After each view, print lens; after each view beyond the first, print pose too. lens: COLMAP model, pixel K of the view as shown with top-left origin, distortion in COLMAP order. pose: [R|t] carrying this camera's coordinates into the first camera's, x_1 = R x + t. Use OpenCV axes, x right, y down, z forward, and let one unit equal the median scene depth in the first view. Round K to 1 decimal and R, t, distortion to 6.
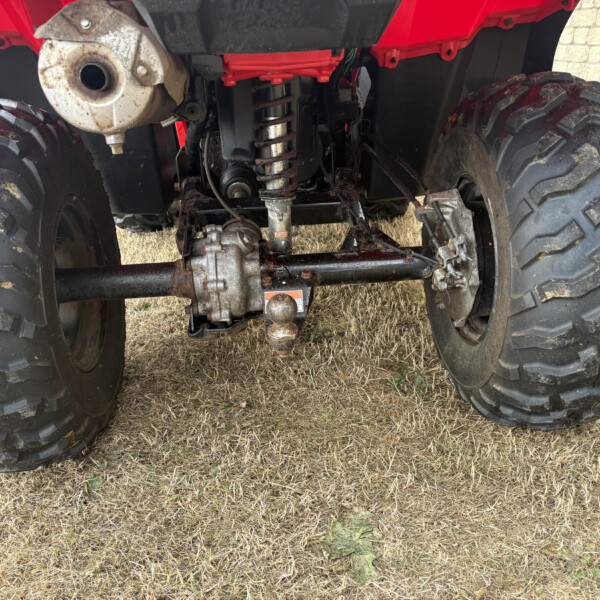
lens RADIAL K [[609.2, 0, 300.0], [0, 609.2, 300.0], [0, 0, 1]] dist [0.063869, -0.044480]
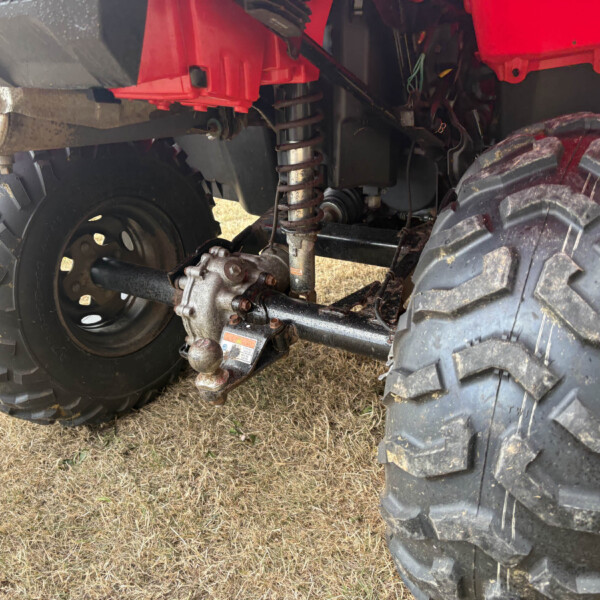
lens RADIAL K [[609.2, 0, 300.0], [0, 609.2, 300.0], [0, 0, 1]] dist [0.063869, -0.044480]
pose [[0.788298, 0.241139, -0.566073, 0.544049], [-0.220033, 0.969646, 0.106643, -0.182977], [0.574606, 0.040489, 0.817428, 0.318288]]
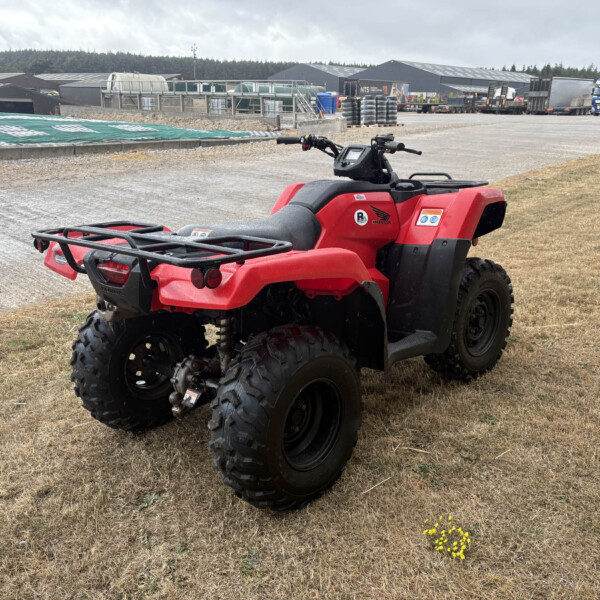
lens RADIAL K [[609.2, 0, 300.0], [0, 609.2, 300.0], [0, 0, 1]] dist [0.063869, -0.044480]
pose [[0.690677, 0.203632, -0.693901, 1.756072], [-0.280736, 0.959782, 0.002225, -0.461378], [0.666447, 0.193266, 0.720067, -0.423292]]
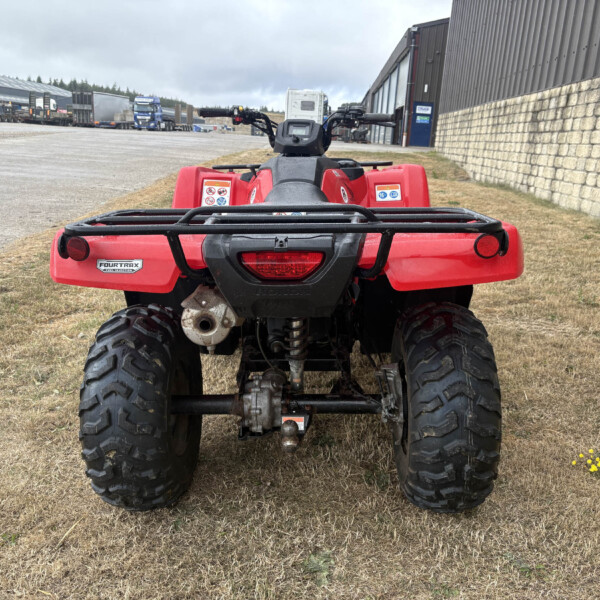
lens RADIAL K [[609.2, 0, 300.0], [0, 609.2, 300.0], [0, 0, 1]] dist [0.063869, -0.044480]
pose [[0.993562, 0.049434, -0.101933, 0.156800], [-0.063396, 0.988312, -0.138639, -0.107137], [0.093888, 0.144209, 0.985083, -0.787910]]
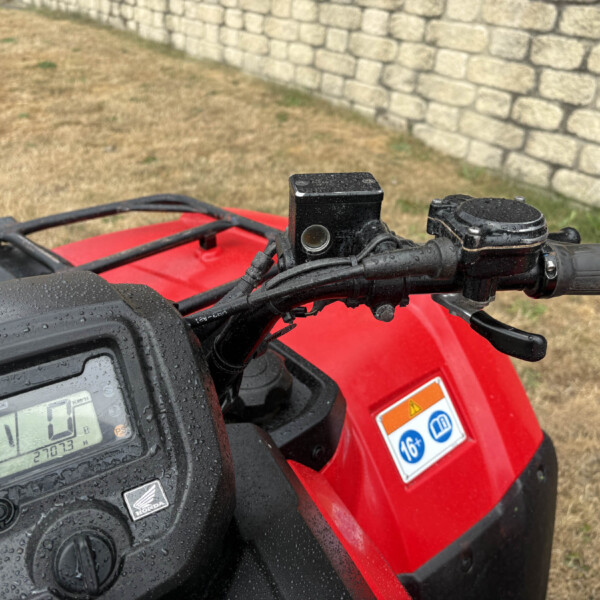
lens RADIAL K [[609.2, 0, 300.0], [0, 609.2, 300.0], [0, 0, 1]] dist [0.063869, -0.044480]
pose [[0.819344, -0.284837, 0.497537, -0.169029], [0.209544, 0.956587, 0.202564, -1.257880], [-0.533635, -0.061714, 0.843460, 1.278808]]
